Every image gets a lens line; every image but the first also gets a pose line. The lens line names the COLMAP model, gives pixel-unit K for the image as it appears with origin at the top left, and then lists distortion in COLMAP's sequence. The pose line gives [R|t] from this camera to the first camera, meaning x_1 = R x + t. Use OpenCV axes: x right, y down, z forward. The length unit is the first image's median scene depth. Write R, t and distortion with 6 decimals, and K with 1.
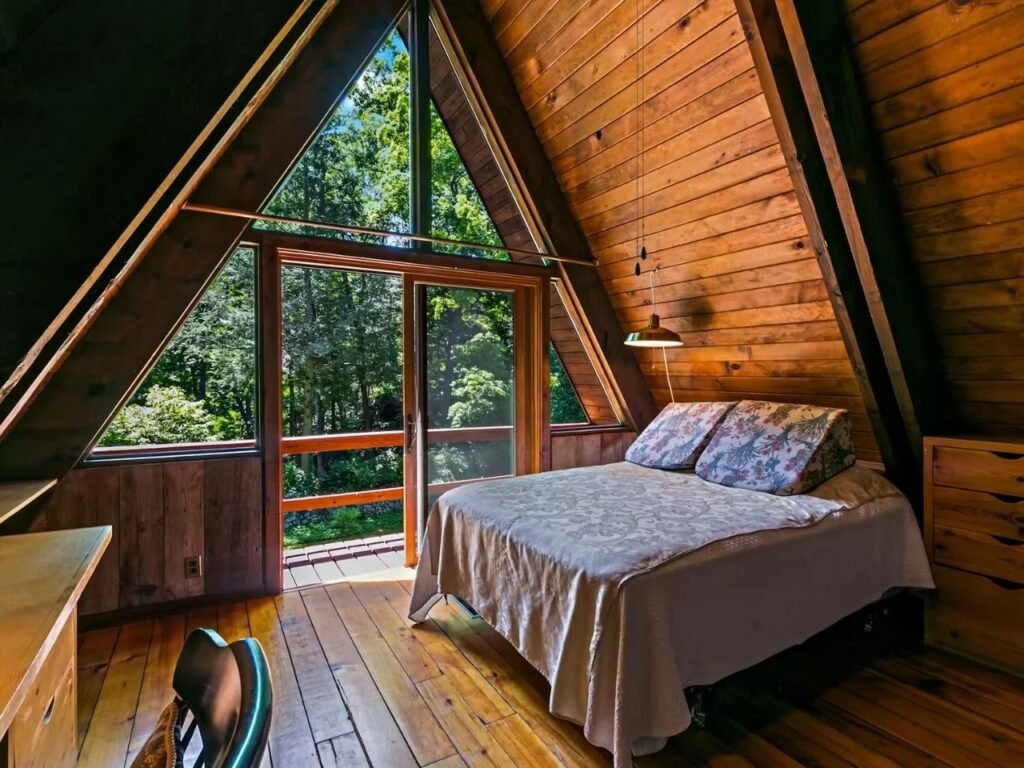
lens RADIAL K [[520.5, 0, 506.4], [0, 520.5, 376.9], [0, 0, 1]] dist [-0.000677, 0.000196]
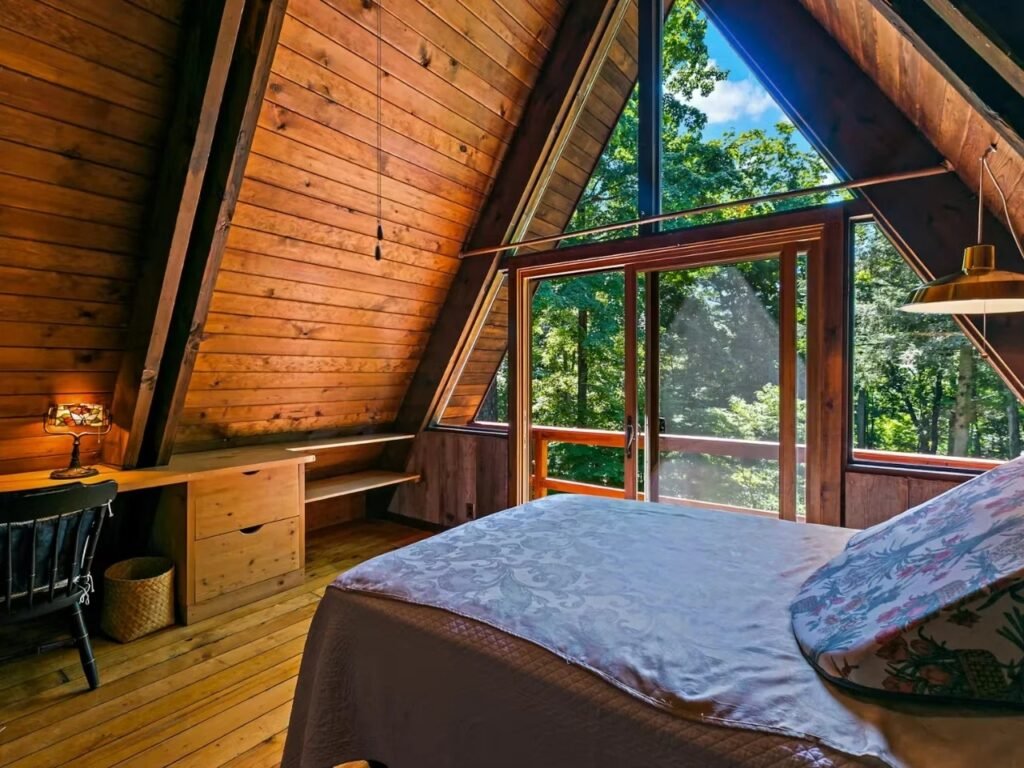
lens RADIAL K [[520.5, 0, 506.4], [0, 520.5, 376.9], [0, 0, 1]] dist [-0.000677, 0.000196]
pose [[0.391699, 0.005830, -0.920075, 1.008543], [-0.003522, 0.999982, 0.004836, -0.001940], [0.920087, 0.001346, 0.391713, 0.751082]]
